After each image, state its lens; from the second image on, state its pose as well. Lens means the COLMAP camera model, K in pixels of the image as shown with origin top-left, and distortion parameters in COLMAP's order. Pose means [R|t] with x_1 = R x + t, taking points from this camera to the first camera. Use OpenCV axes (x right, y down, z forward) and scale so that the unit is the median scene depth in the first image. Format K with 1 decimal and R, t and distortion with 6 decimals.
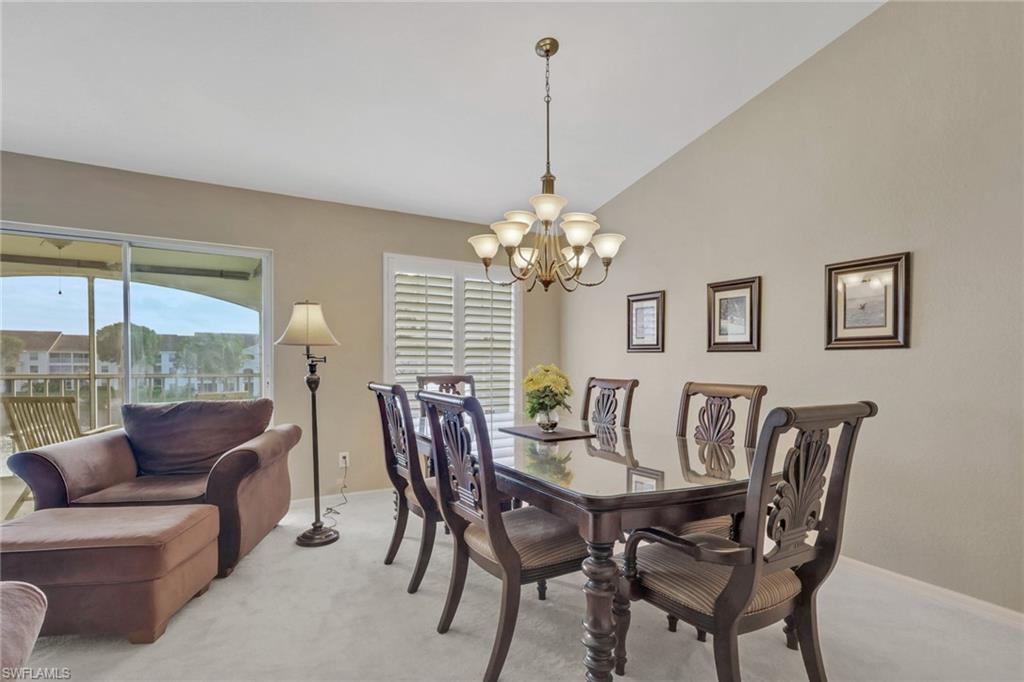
lens RADIAL K [[511.9, 0, 509.8], [0, 511.9, 367.7], [0, 0, 1]] dist [0.001463, 0.000299]
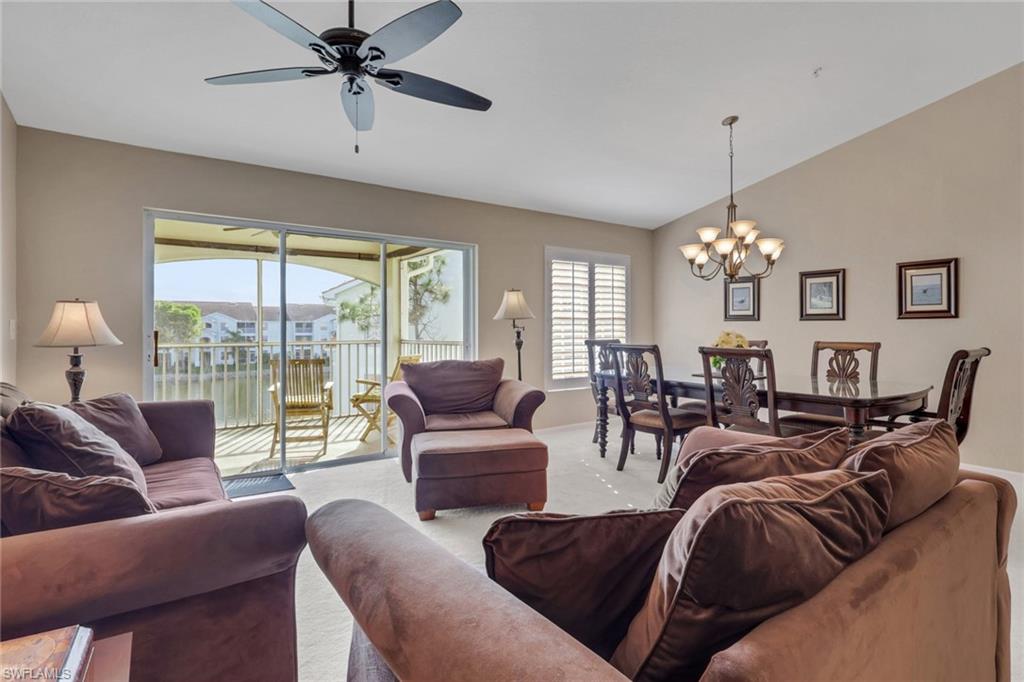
lens RADIAL K [[501.7, 0, 514.6], [0, 501.7, 331.5], [0, 0, 1]] dist [-0.002901, -0.000711]
pose [[0.995422, -0.008244, 0.095218, -0.614079], [0.008951, 0.999935, -0.006992, 0.001780], [-0.095154, 0.007812, 0.995432, -0.344374]]
